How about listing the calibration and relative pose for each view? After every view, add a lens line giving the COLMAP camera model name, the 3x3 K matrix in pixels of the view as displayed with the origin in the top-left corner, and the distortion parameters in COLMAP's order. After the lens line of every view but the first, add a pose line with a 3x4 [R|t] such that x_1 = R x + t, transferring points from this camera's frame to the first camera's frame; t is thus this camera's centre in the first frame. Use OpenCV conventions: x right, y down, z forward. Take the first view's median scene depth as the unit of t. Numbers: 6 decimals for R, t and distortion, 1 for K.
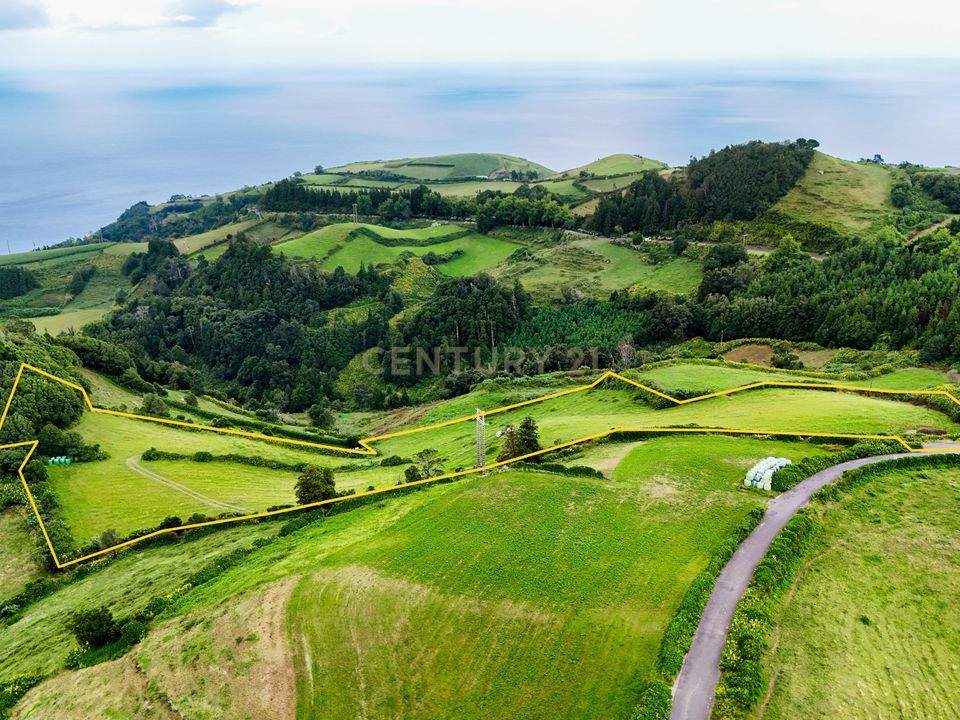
lens RADIAL K [[926.0, 0, 479.9], [0, 926.0, 362.0], [0, 0, 1]] dist [0.012495, 0.000000]
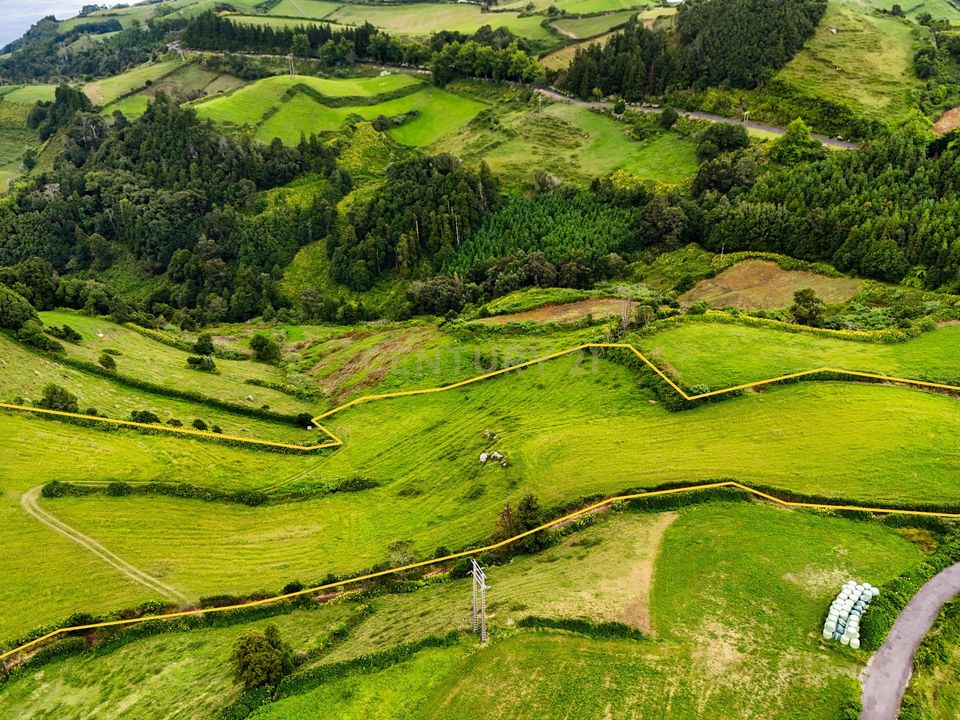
lens RADIAL K [[926.0, 0, 480.3], [0, 926.0, 358.6], [0, 0, 1]] dist [0.012495, 0.000000]
pose [[0.998483, -0.022883, 0.050080, -0.010832], [0.012001, 0.978129, 0.207654, -0.089875], [-0.053736, -0.206738, 0.976920, 0.110383]]
